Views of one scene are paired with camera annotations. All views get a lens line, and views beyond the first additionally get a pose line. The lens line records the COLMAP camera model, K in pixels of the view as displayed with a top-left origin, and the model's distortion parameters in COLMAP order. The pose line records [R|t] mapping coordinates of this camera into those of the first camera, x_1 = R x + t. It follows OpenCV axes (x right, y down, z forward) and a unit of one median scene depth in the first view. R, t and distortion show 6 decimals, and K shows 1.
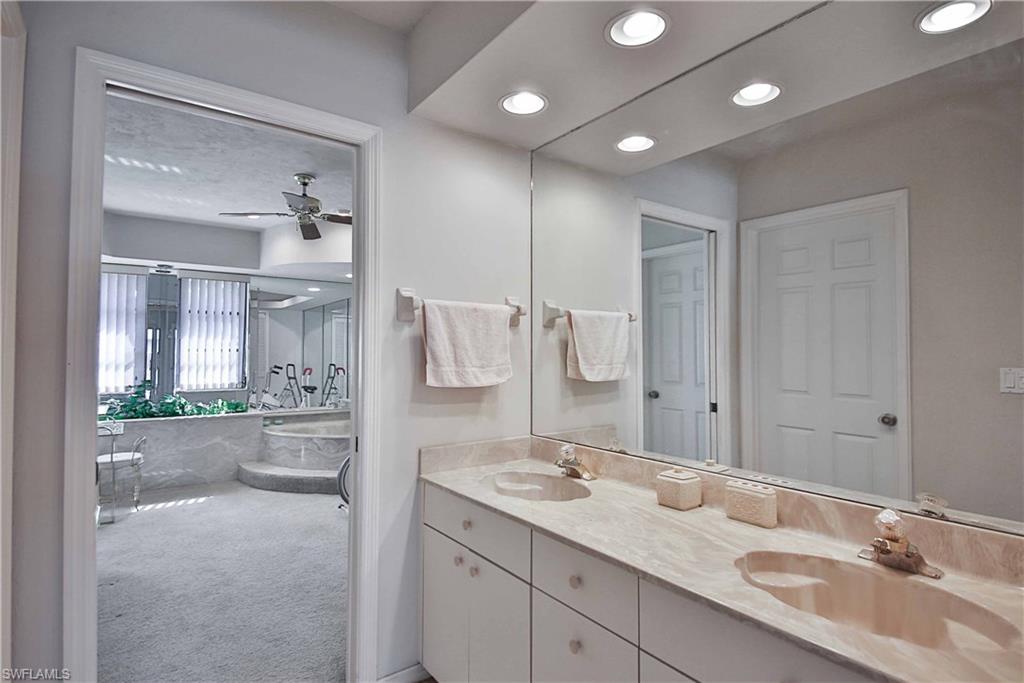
lens RADIAL K [[507.5, 0, 512.0], [0, 507.5, 341.5], [0, 0, 1]] dist [0.000111, 0.000784]
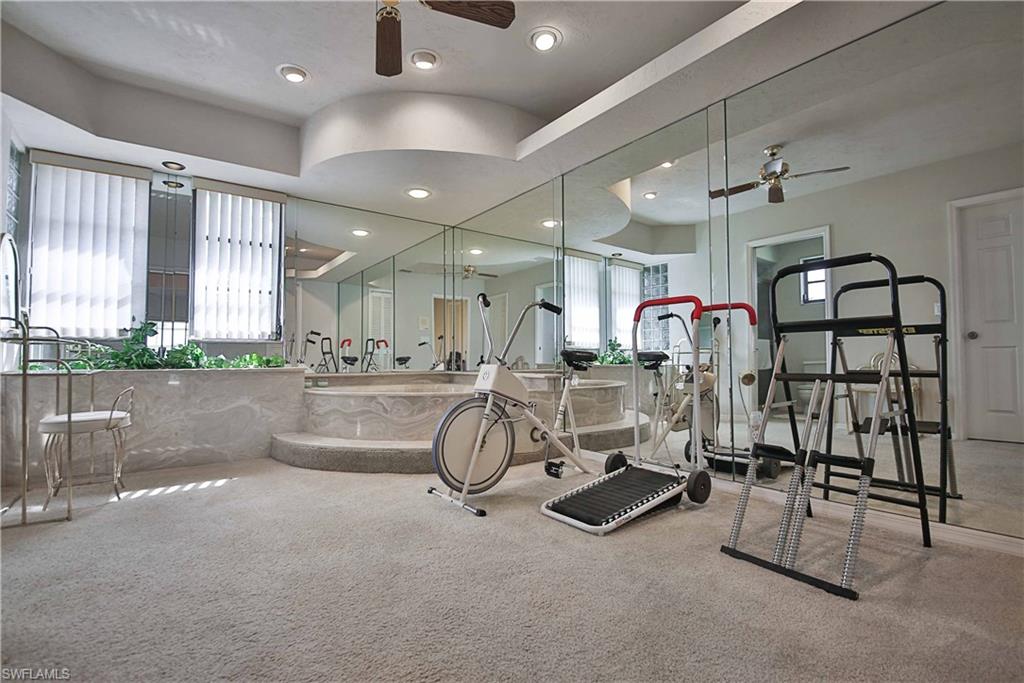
lens RADIAL K [[447.4, 0, 512.0], [0, 447.4, 341.5], [0, 0, 1]] dist [-0.007939, -0.000530]
pose [[0.999934, -0.006139, 0.009677, -0.197806], [0.006260, 0.999902, -0.012554, 0.116914], [-0.009599, 0.012614, 0.999874, 0.350196]]
